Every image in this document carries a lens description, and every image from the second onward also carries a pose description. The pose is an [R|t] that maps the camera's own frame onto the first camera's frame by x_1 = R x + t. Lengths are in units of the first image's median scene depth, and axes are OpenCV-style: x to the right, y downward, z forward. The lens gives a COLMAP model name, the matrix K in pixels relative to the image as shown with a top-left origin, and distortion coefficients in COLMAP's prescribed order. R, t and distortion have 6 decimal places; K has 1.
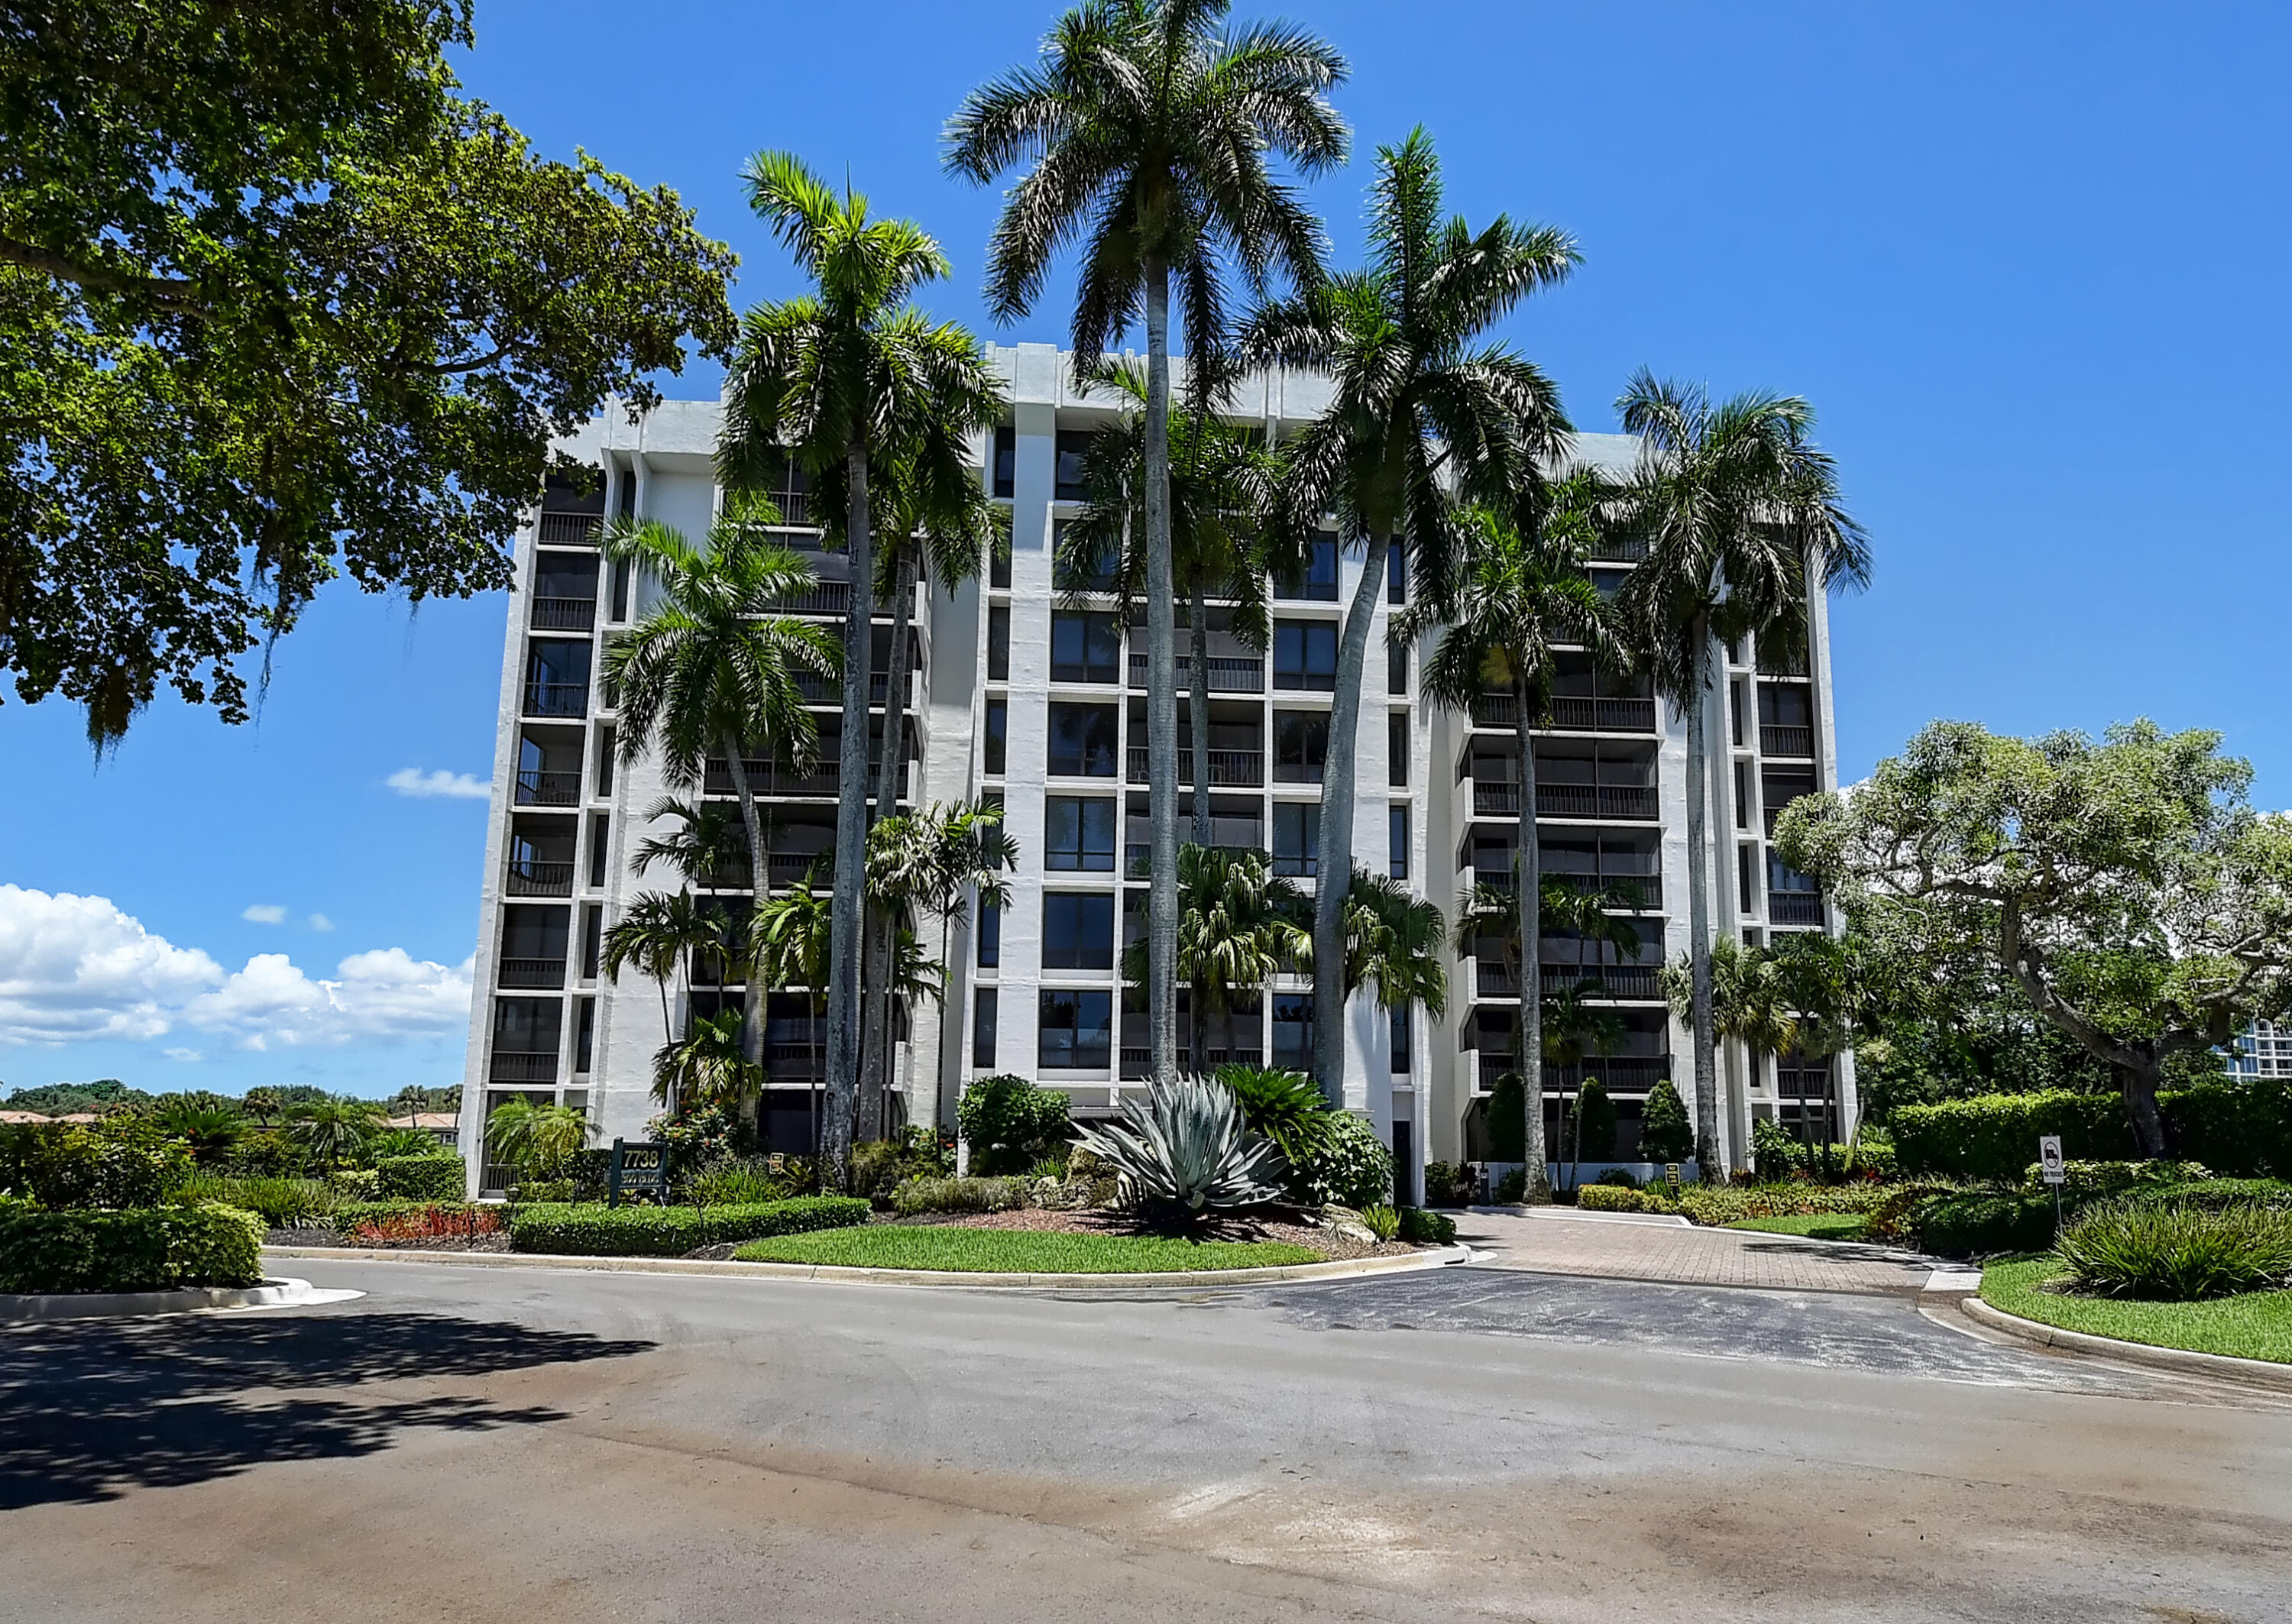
lens RADIAL K [[1320.0, 0, 1150.8], [0, 1320.0, 938.6], [0, 0, 1]] dist [-0.004664, -0.000431]
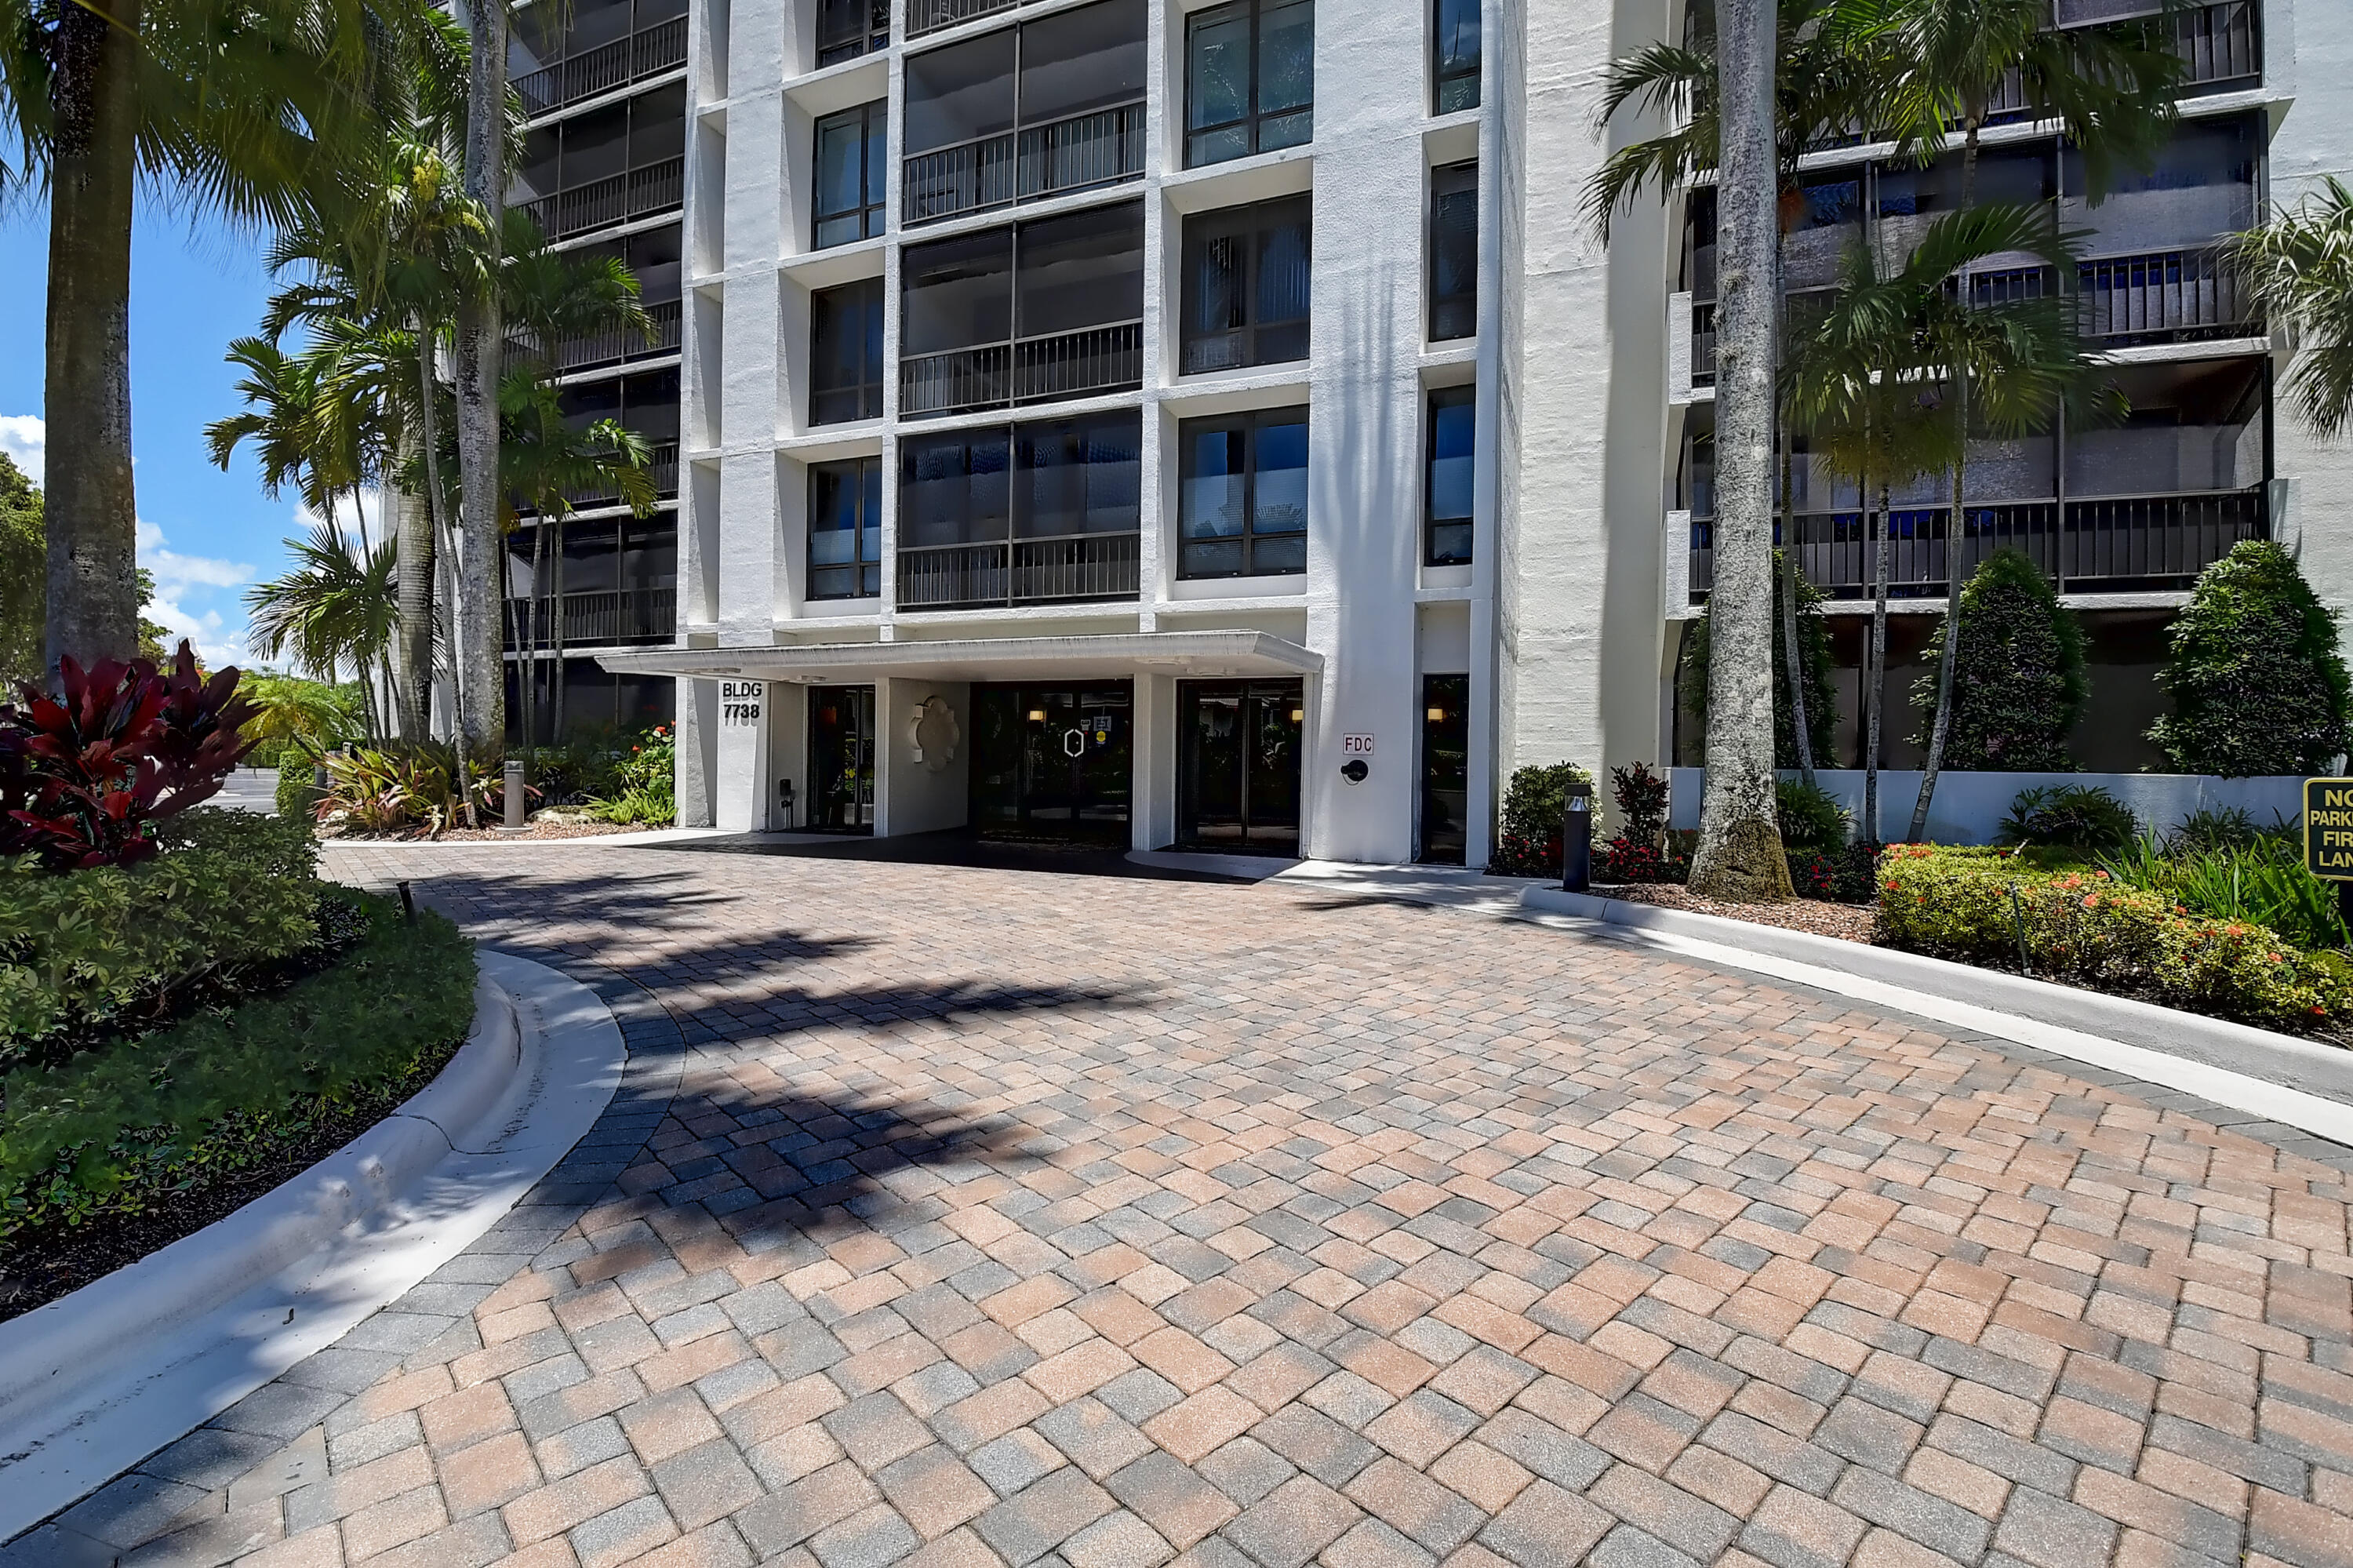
lens RADIAL K [[1023.9, 0, 1117.0], [0, 1023.9, 749.8], [0, 0, 1]] dist [-0.000082, -0.012309]
pose [[0.901881, 0.002759, -0.431976, 0.238932], [0.062742, 0.988540, 0.137306, 0.109775], [0.427404, -0.150937, 0.891372, 0.645839]]
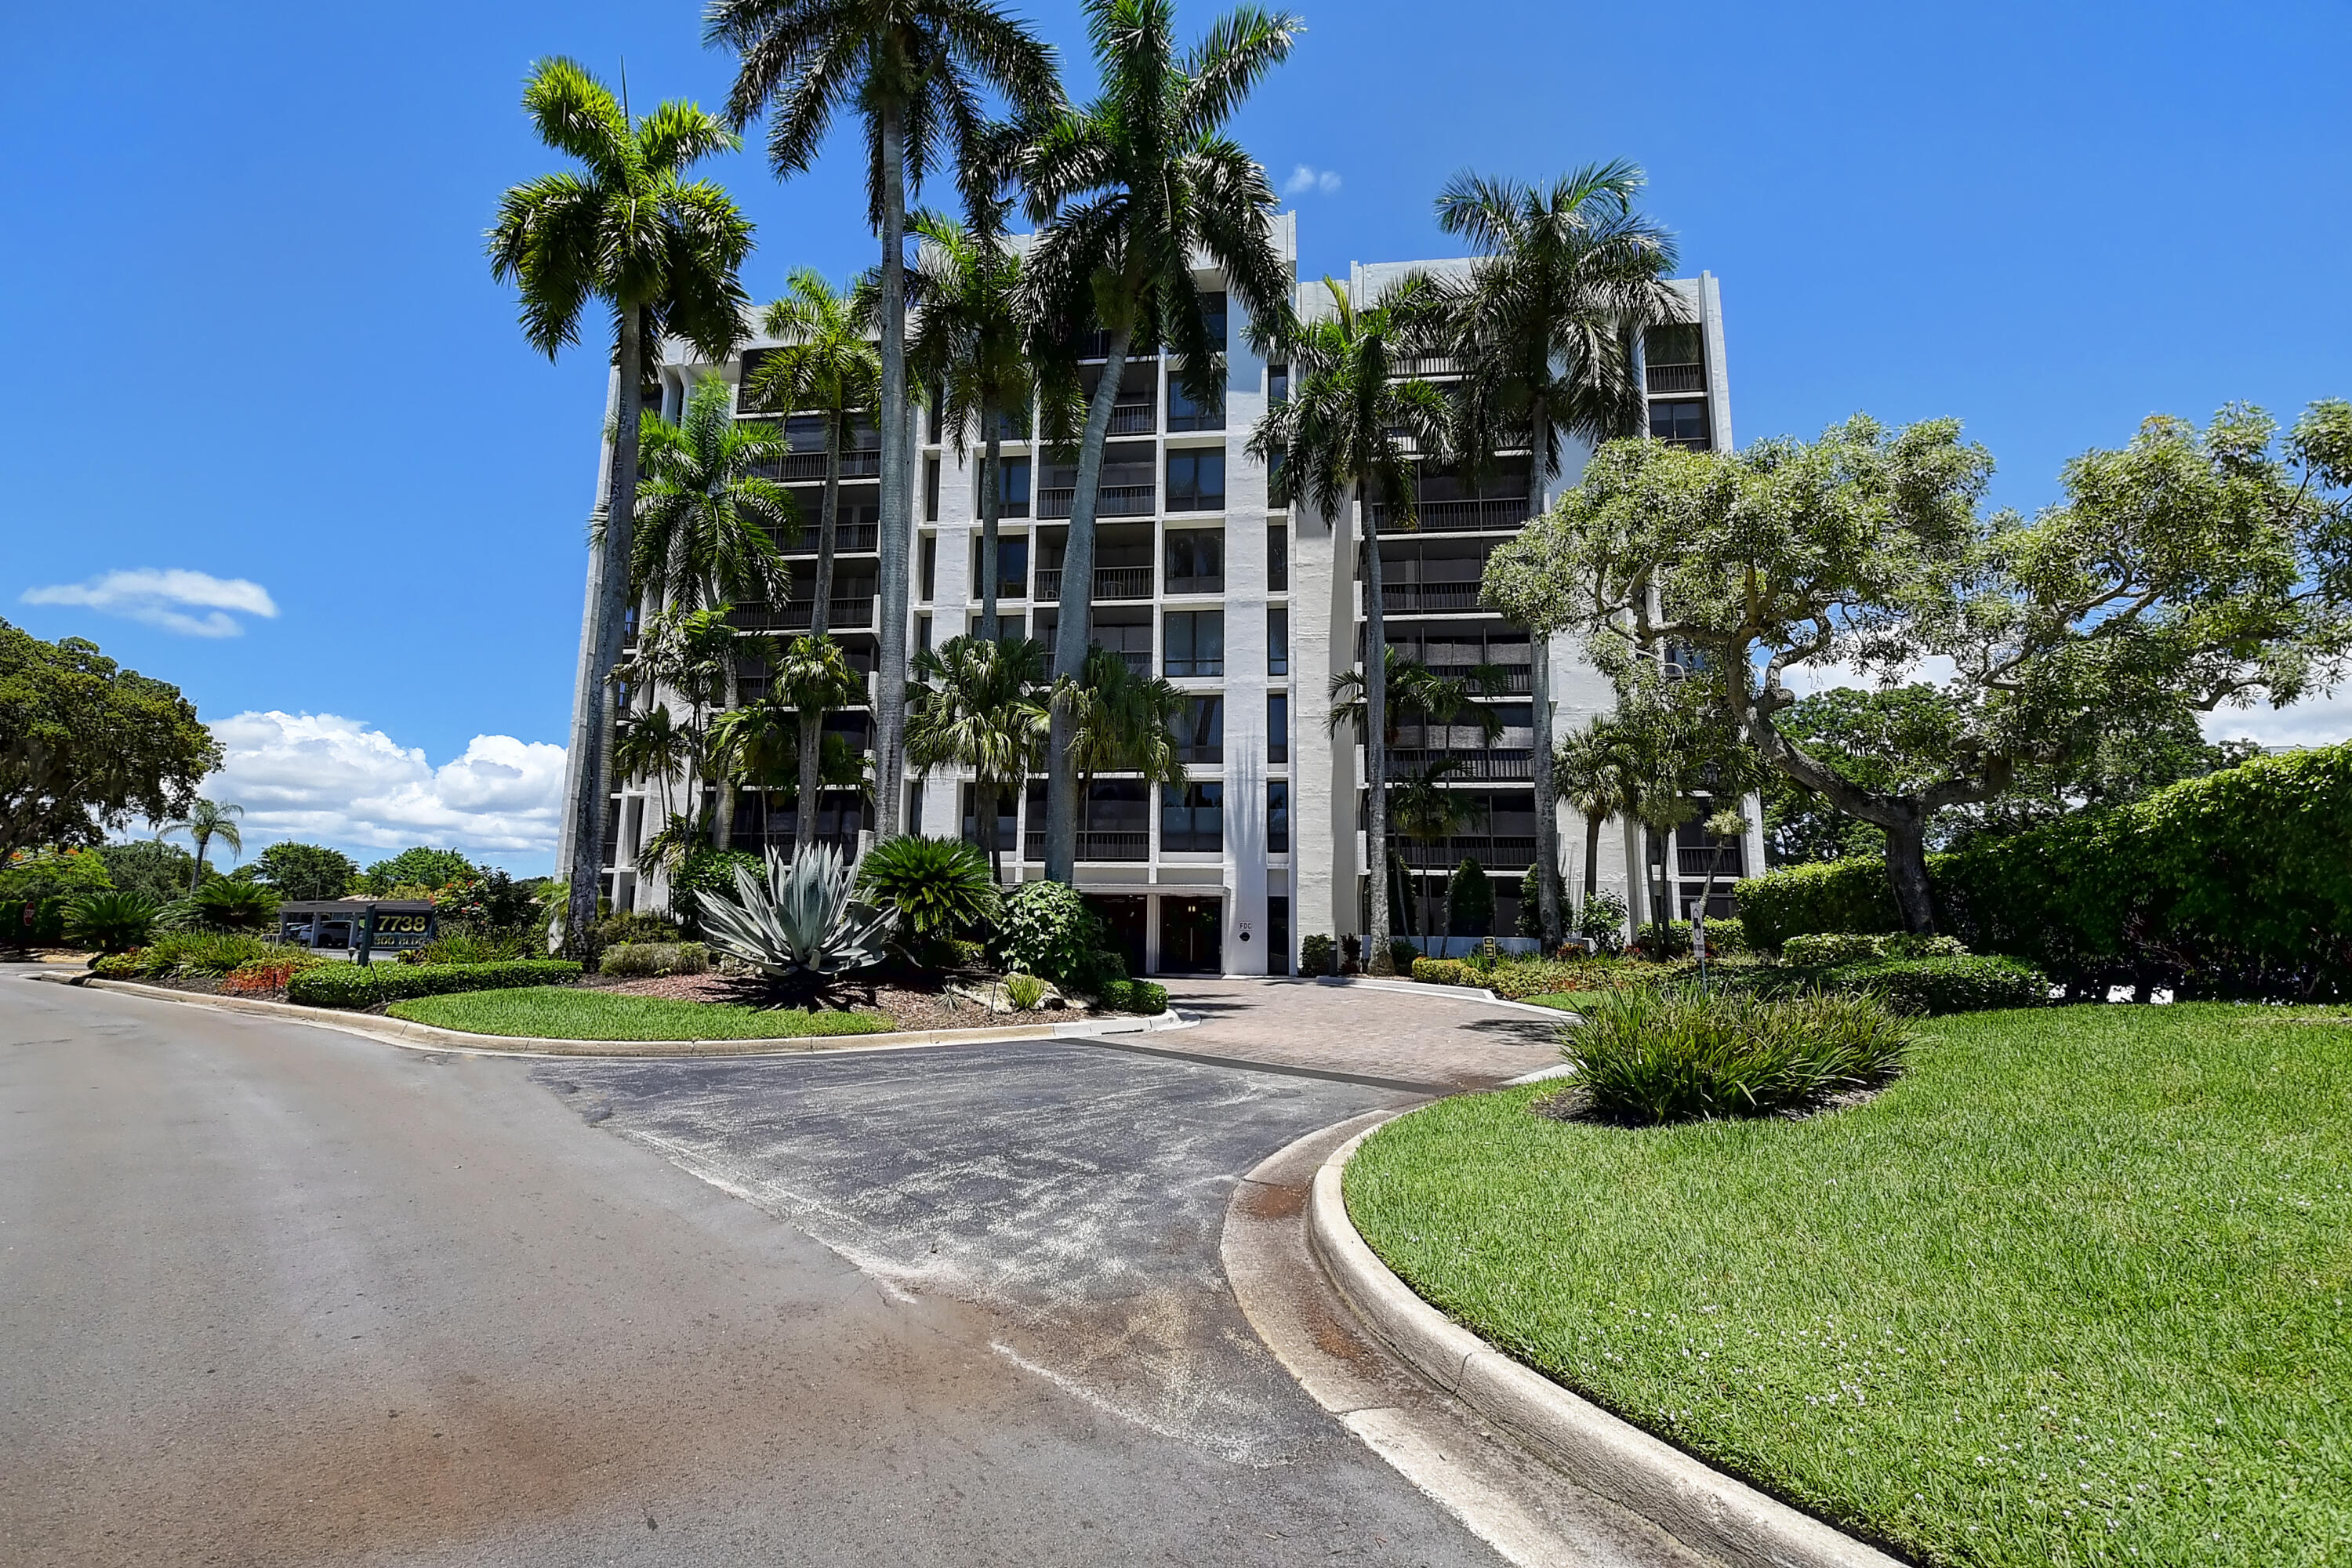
lens RADIAL K [[1023.4, 0, 1116.6], [0, 1023.4, 749.8], [0, 0, 1]] dist [-0.000082, -0.012309]
pose [[0.981832, -0.027163, -0.187799, 0.221706], [0.024698, 0.999576, -0.015452, 0.027275], [0.188139, 0.010533, 0.982086, 0.147418]]
